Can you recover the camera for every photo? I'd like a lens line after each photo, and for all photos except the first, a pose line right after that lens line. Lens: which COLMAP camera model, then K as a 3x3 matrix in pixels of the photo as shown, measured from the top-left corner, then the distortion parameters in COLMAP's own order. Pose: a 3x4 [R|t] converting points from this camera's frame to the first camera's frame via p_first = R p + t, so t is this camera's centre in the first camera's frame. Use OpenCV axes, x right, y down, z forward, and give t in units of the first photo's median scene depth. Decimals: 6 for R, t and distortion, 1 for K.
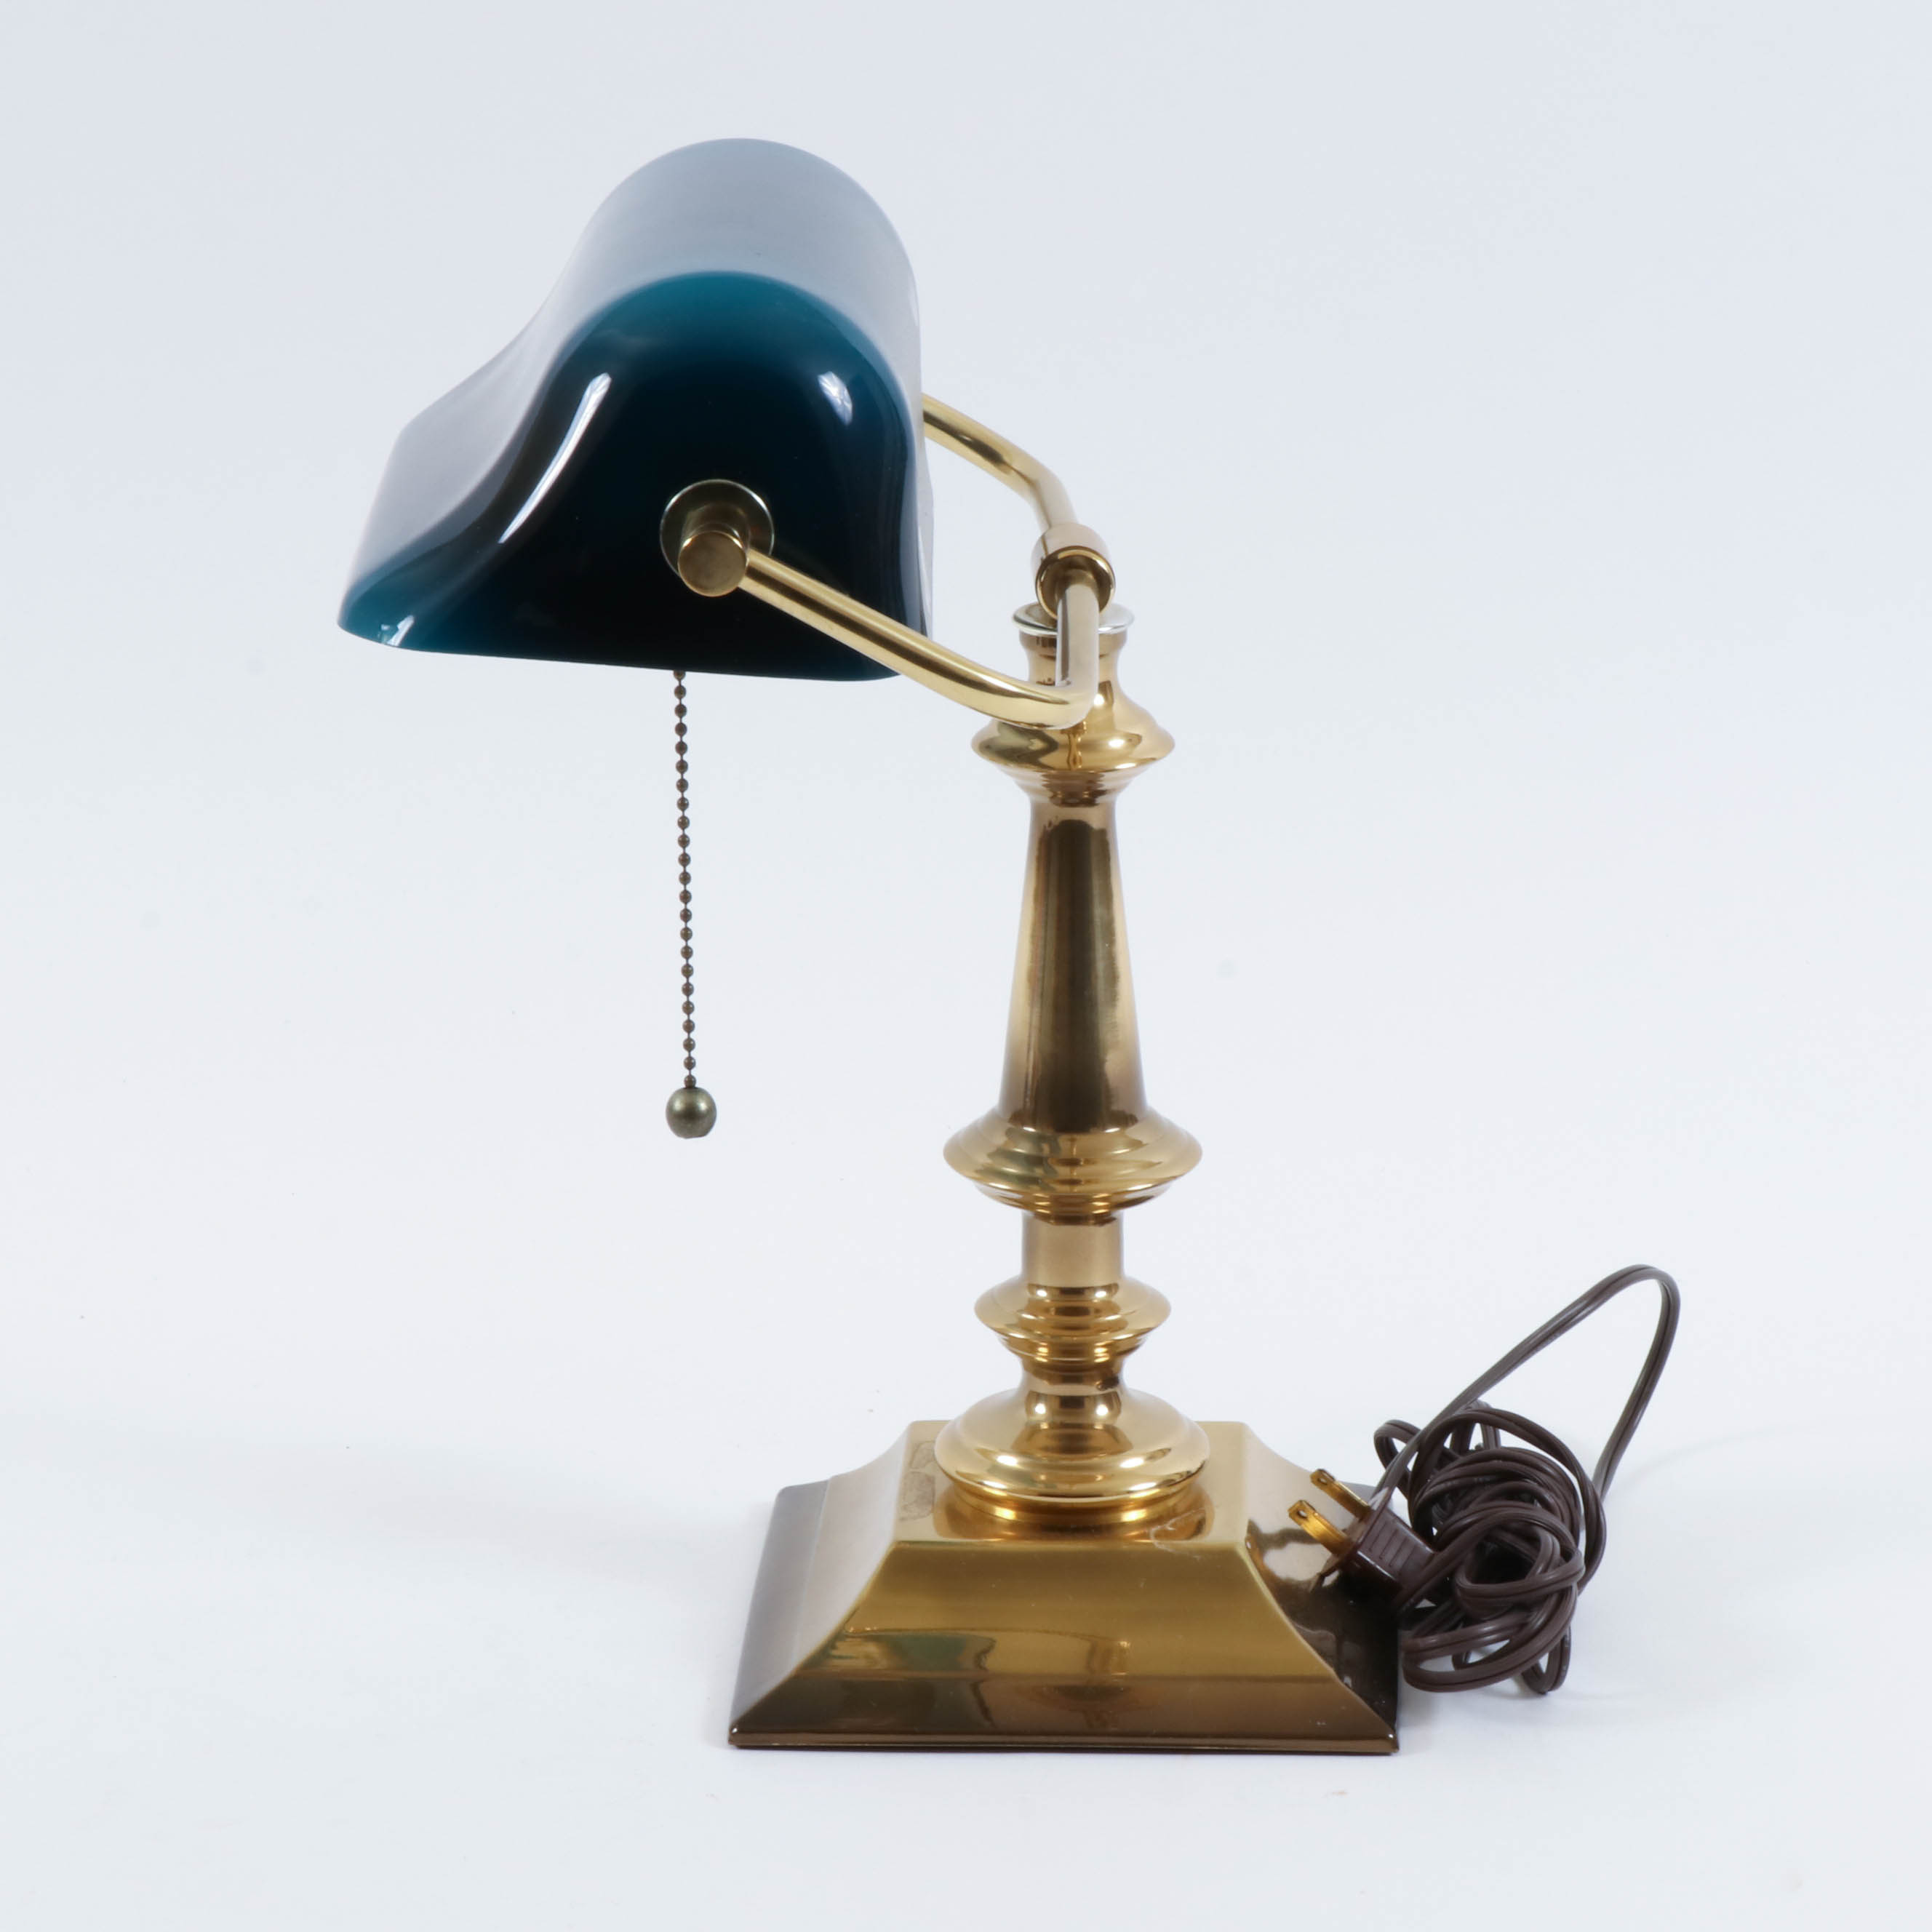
lens RADIAL K [[5859.2, 0, 961.9], [0, 5859.2, 966.1], [0, 0, 1]] dist [-0.264331, 0.000000]
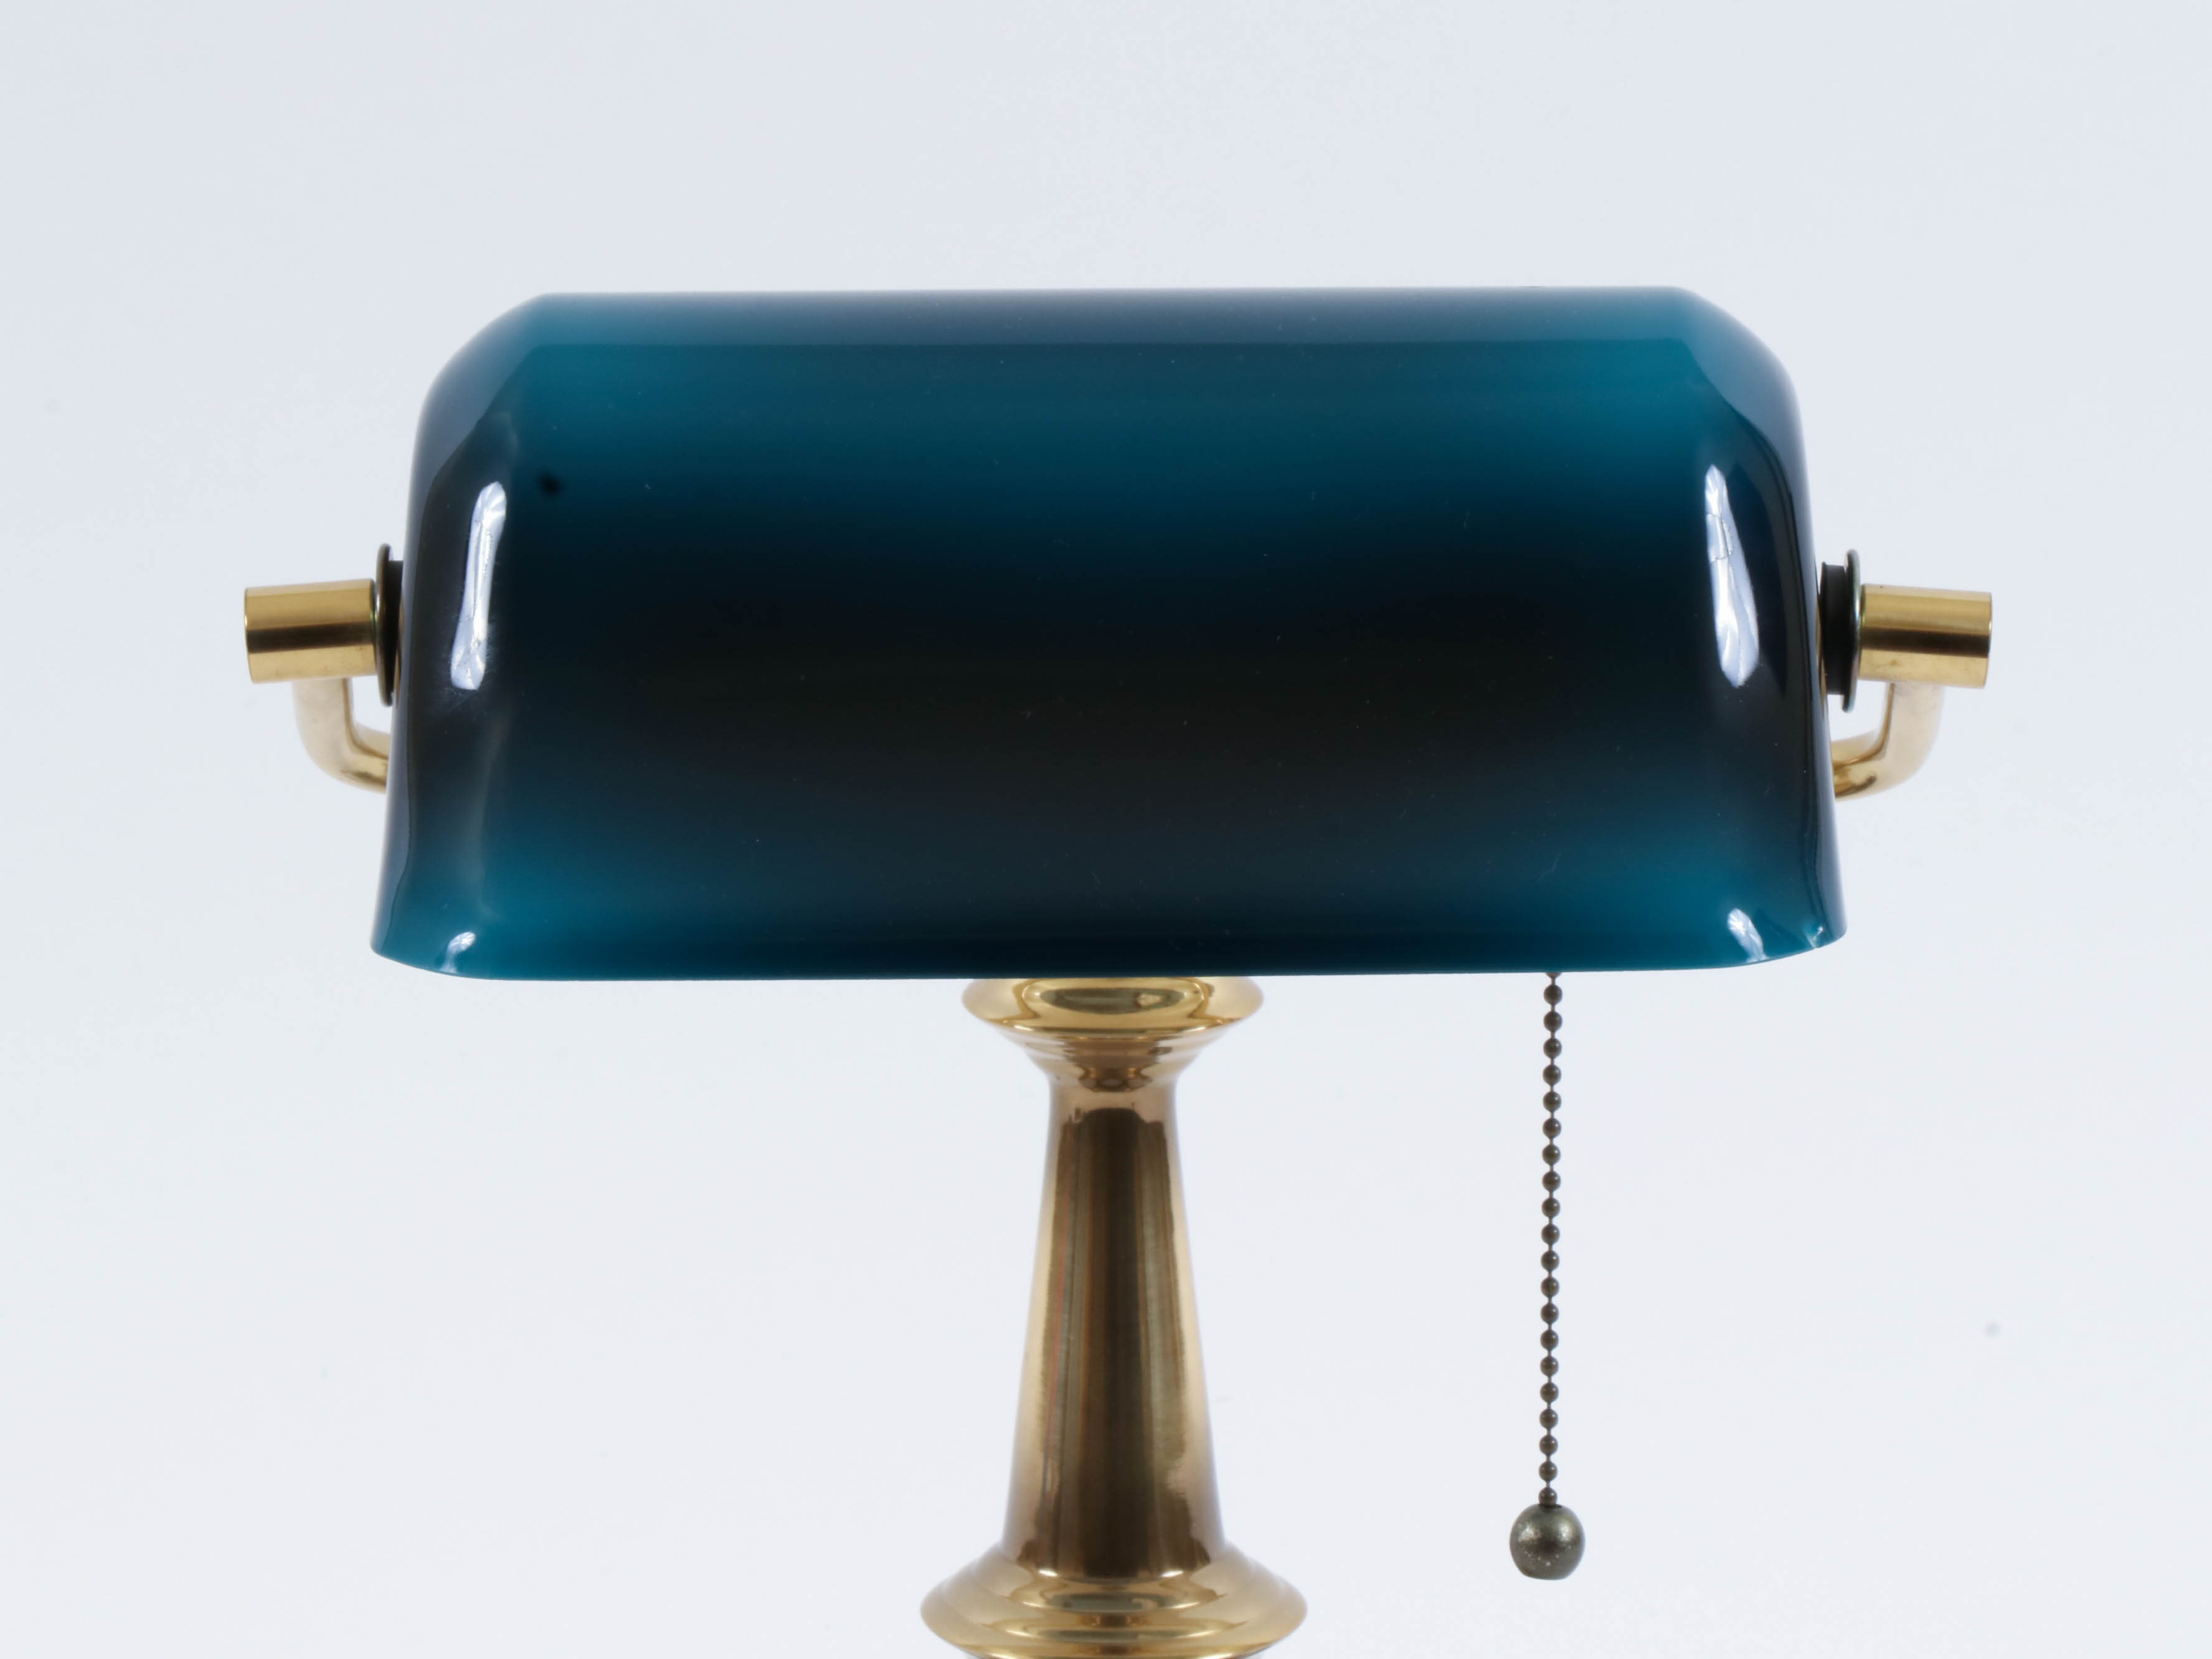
lens RADIAL K [[11495.8, 0, 1110.0], [0, 11495.8, 827.9], [0, 0, 1]] dist [3.928038, 0.000000]
pose [[0.999823, -0.001326, 0.018748, -0.006148], [0.002413, 0.998311, -0.058052, 0.019826], [-0.018640, 0.058087, 0.998137, -0.326085]]
